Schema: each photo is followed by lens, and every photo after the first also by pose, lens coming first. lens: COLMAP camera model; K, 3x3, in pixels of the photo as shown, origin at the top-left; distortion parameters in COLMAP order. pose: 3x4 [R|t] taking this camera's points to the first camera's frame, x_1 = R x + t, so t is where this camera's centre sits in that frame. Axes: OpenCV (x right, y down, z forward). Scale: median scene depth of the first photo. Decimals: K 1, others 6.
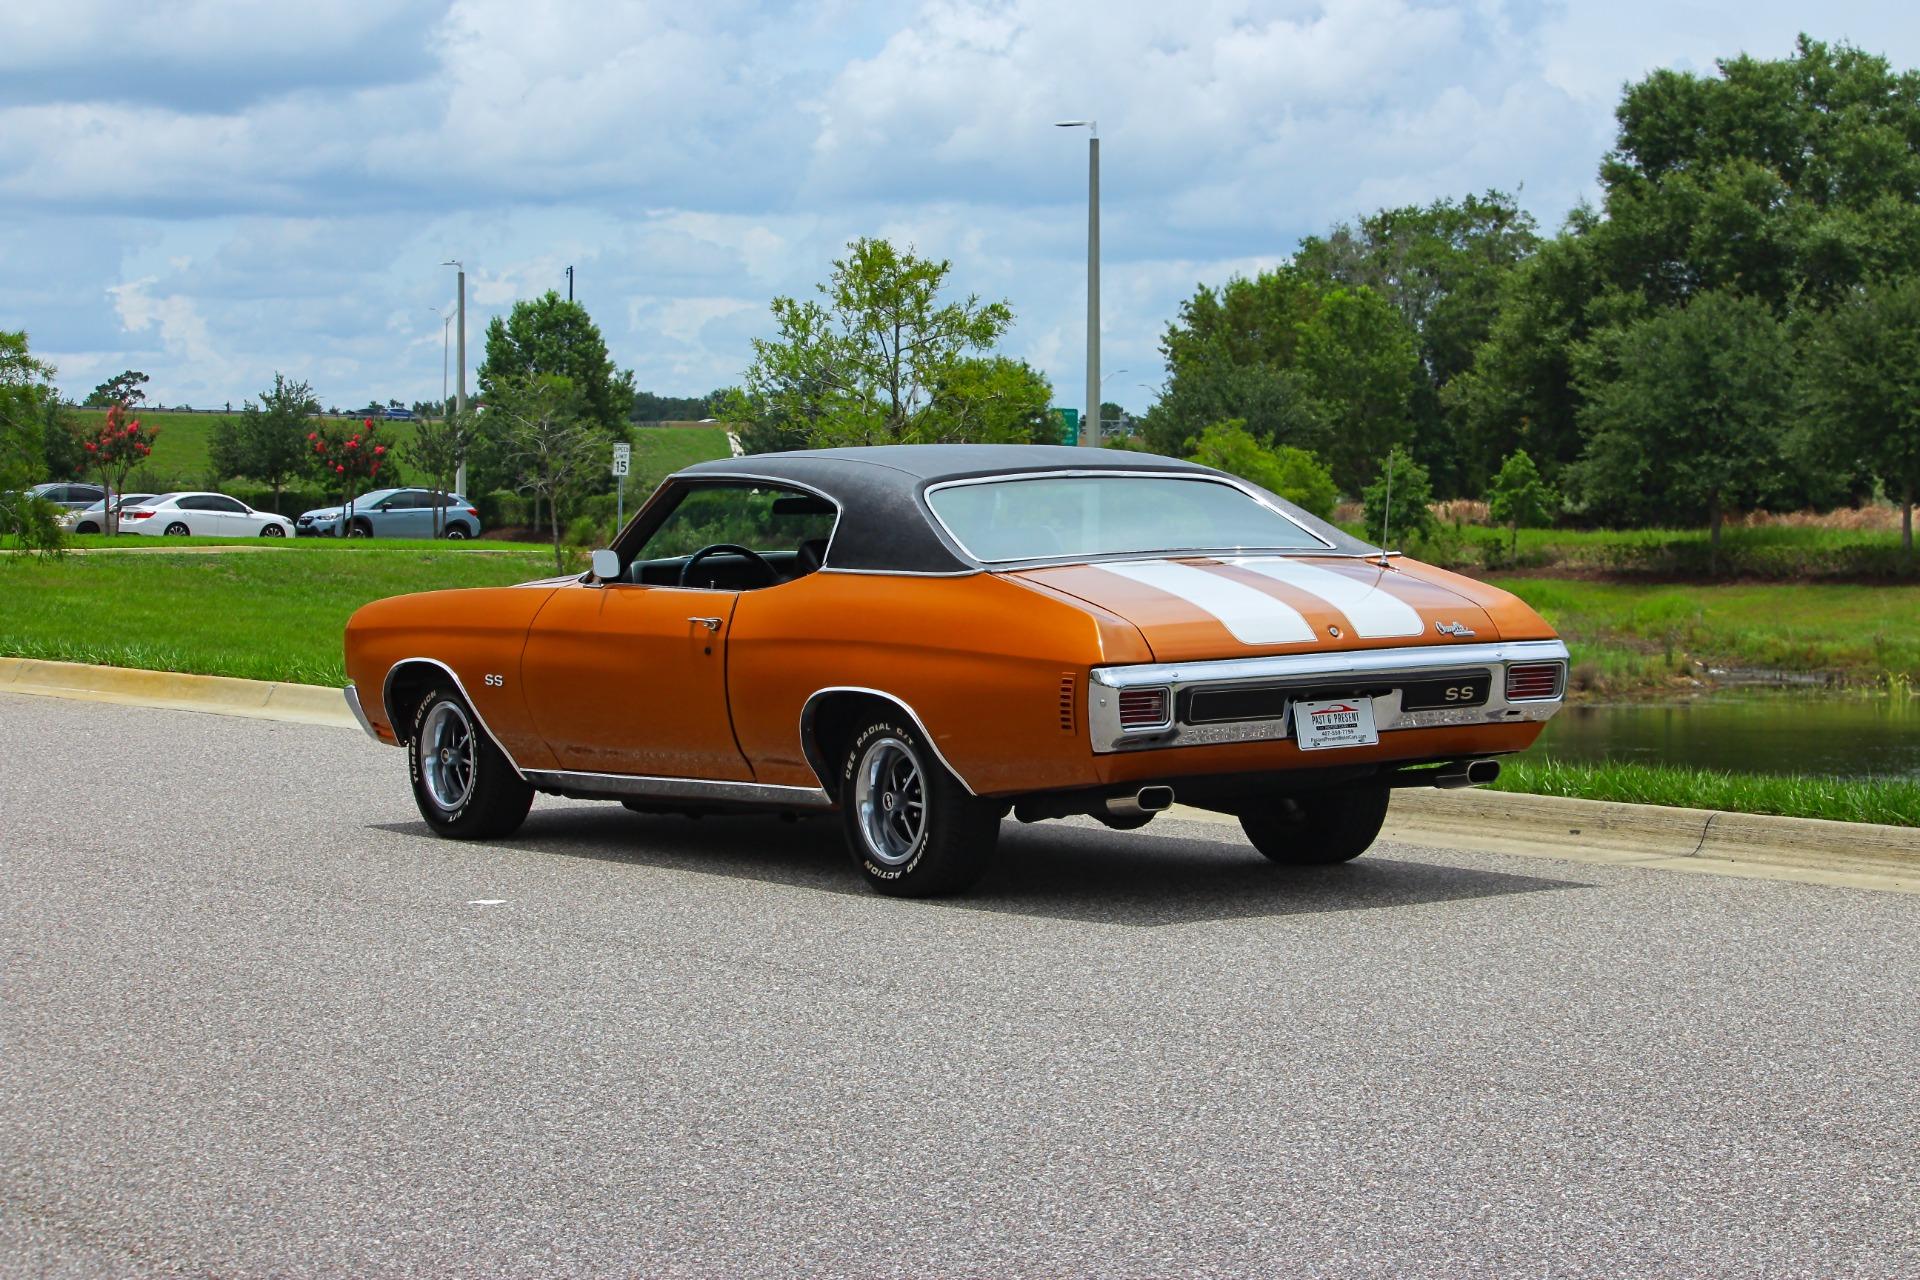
lens RADIAL K [[4868.1, 0, 966.3], [0, 4868.1, 587.9], [0, 0, 1]] dist [-0.425331, 0.000000]
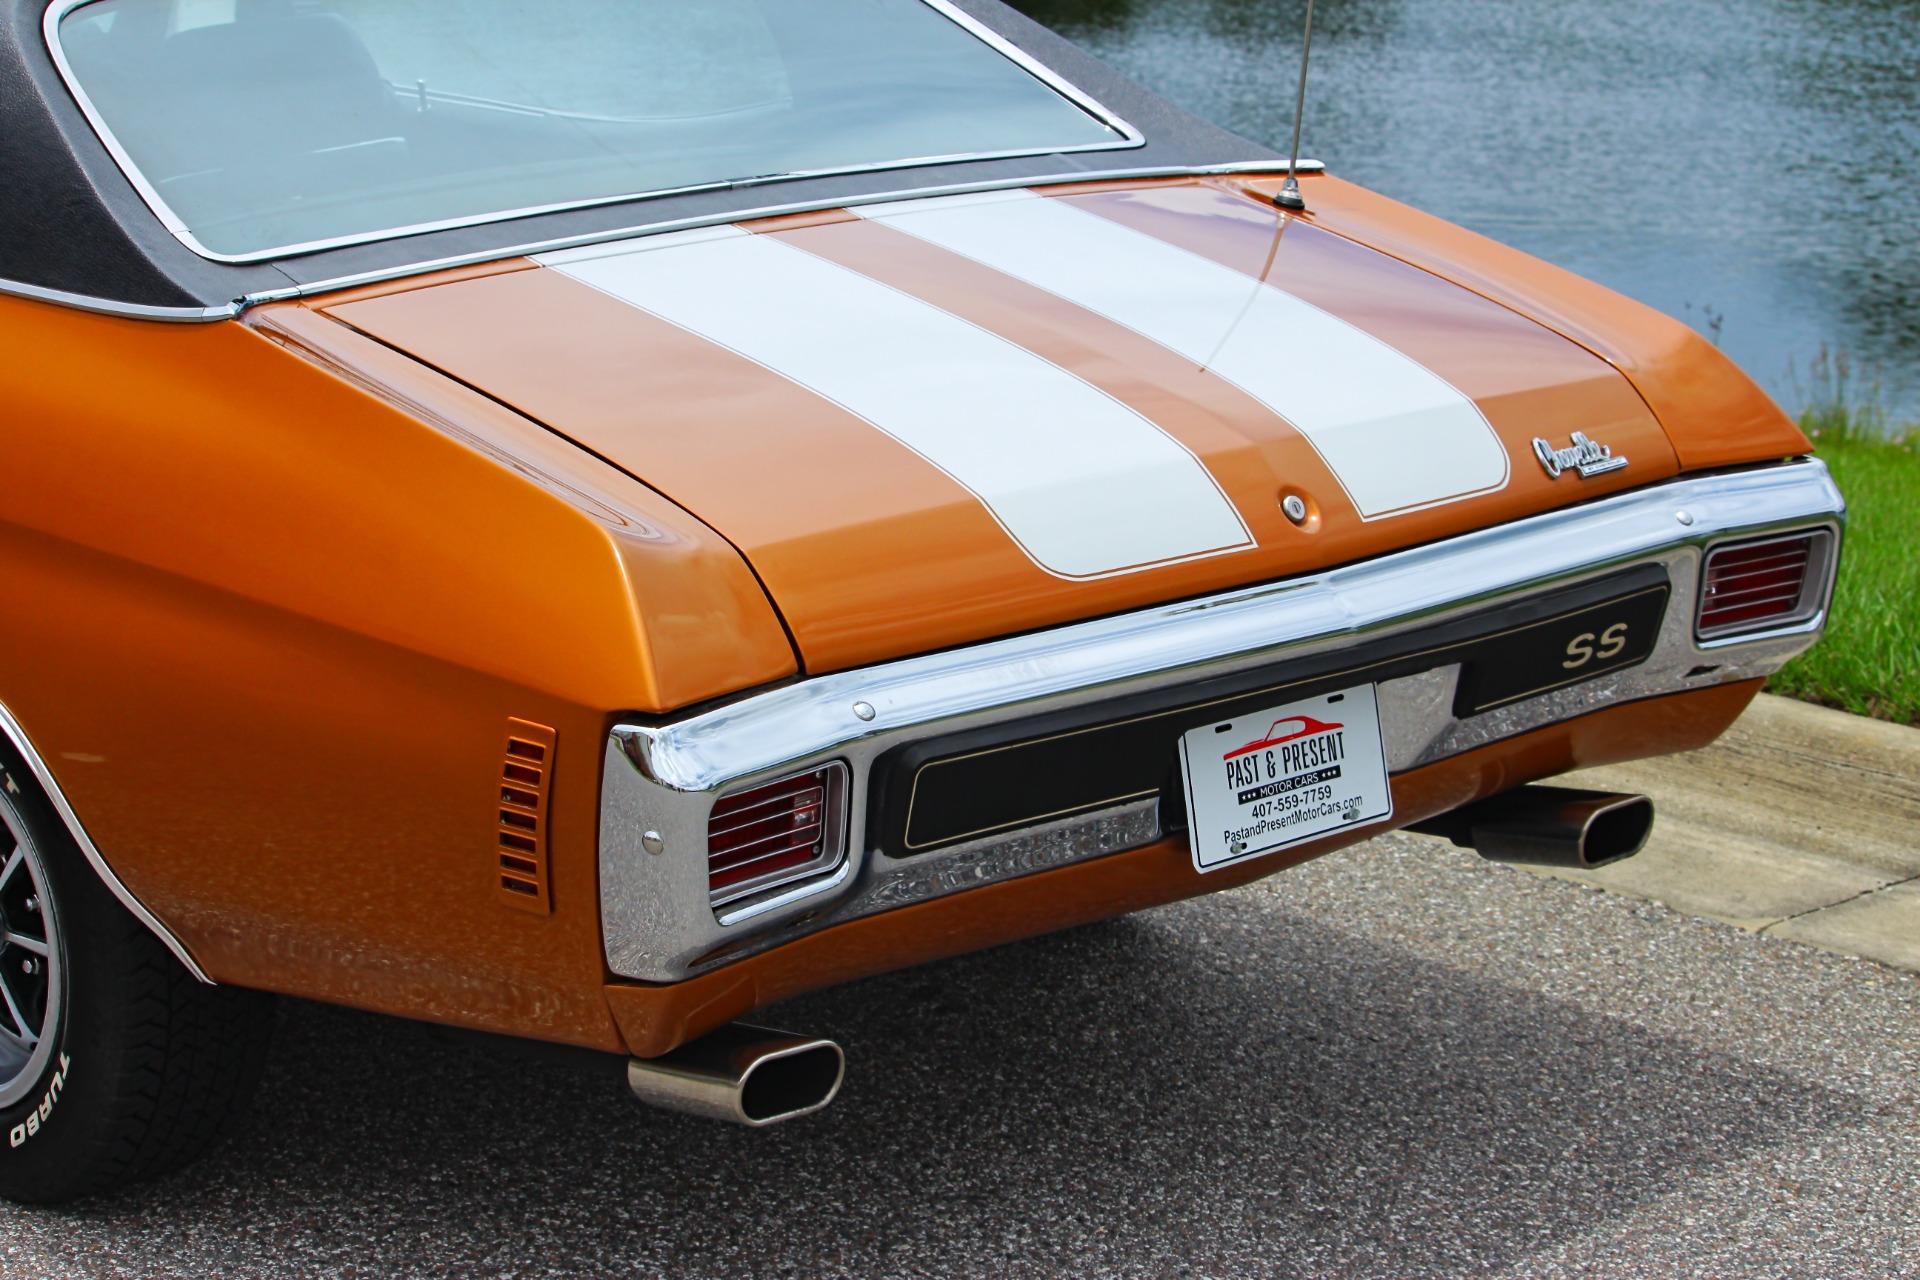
lens RADIAL K [[4868.1, 0, 955.4], [0, 4868.1, 640.7], [0, 0, 1]] dist [-0.425331, 0.000000]
pose [[0.981290, -0.013277, 0.192075, -0.010322], [-0.025375, 0.979998, 0.197381, -0.043884], [-0.190854, -0.198562, 0.961326, 0.636298]]
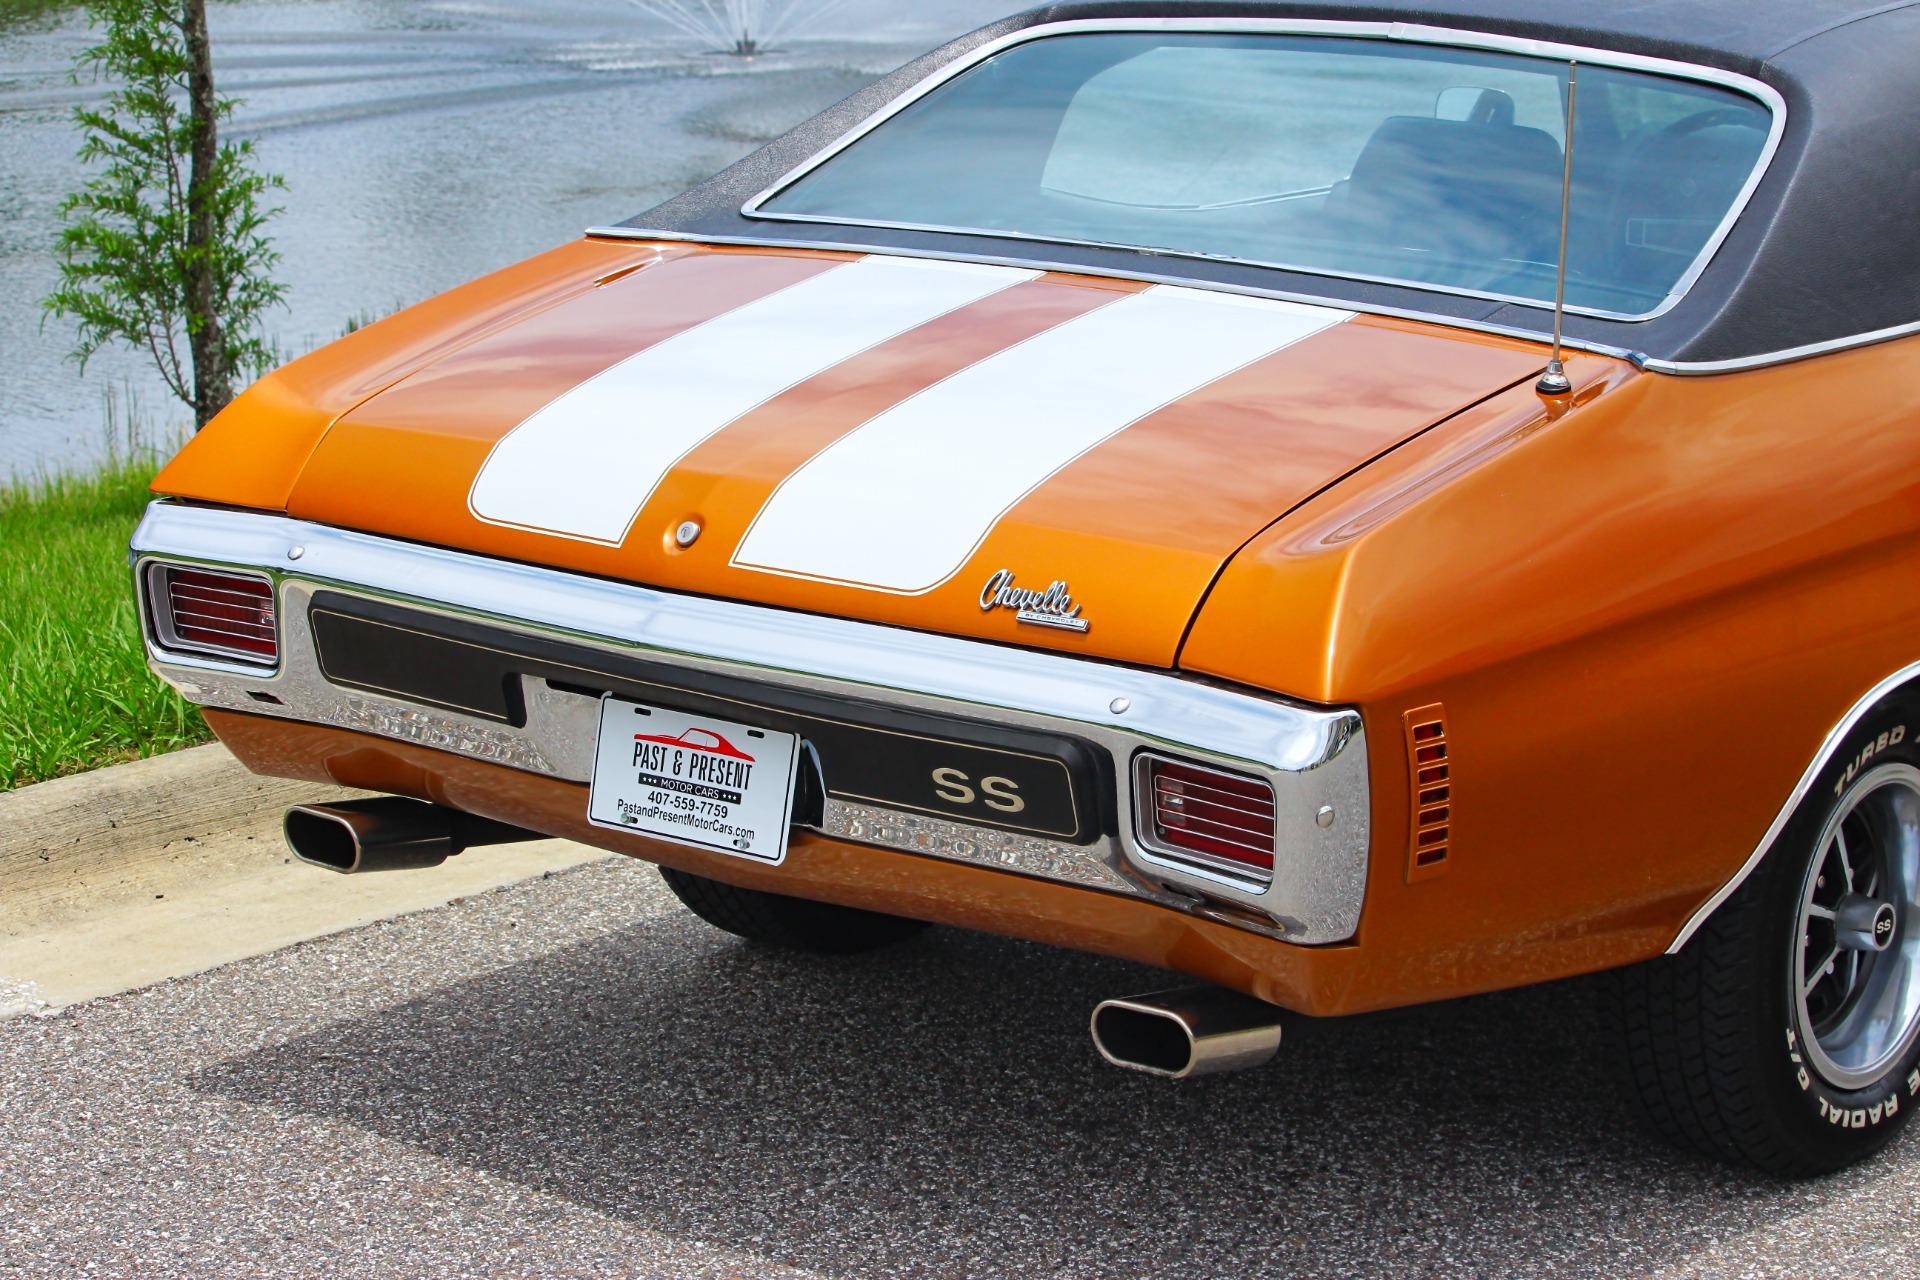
lens RADIAL K [[4868.1, 0, 949.7], [0, 4868.1, 655.7], [0, 0, 1]] dist [-0.425331, 0.000000]
pose [[0.277339, 0.223706, -0.934365, 0.394479], [-0.050217, 0.974561, 0.218424, -0.058306], [0.959459, -0.013656, 0.281518, 0.853308]]
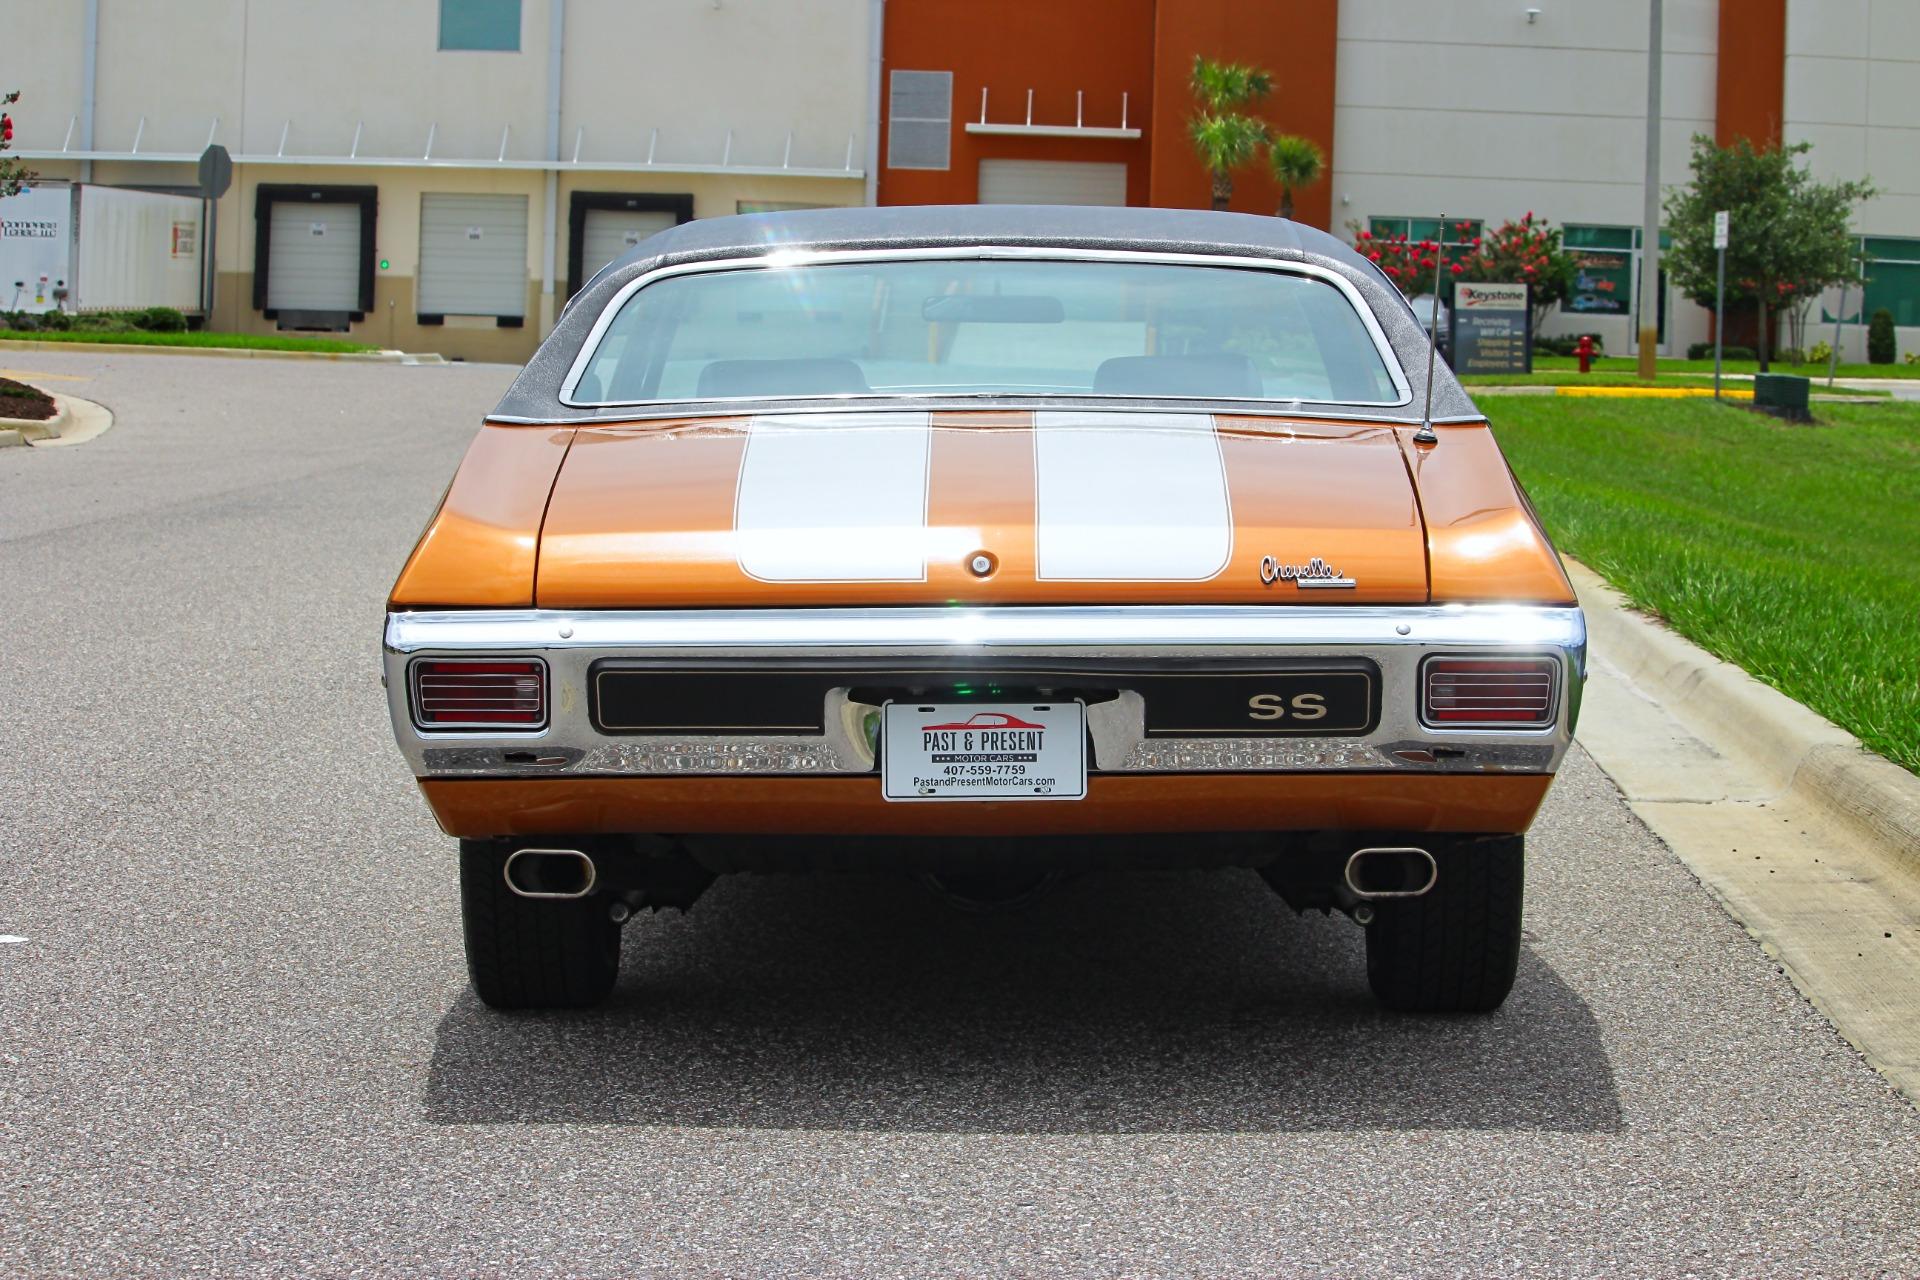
lens RADIAL K [[4868.1, 0, 956.8], [0, 4868.1, 603.1], [0, 0, 1]] dist [-0.425331, 0.000000]
pose [[0.821177, 0.053787, -0.568133, 0.329573], [-0.035931, 0.998446, 0.042591, -0.007494], [0.569541, -0.014561, 0.821834, 0.552680]]
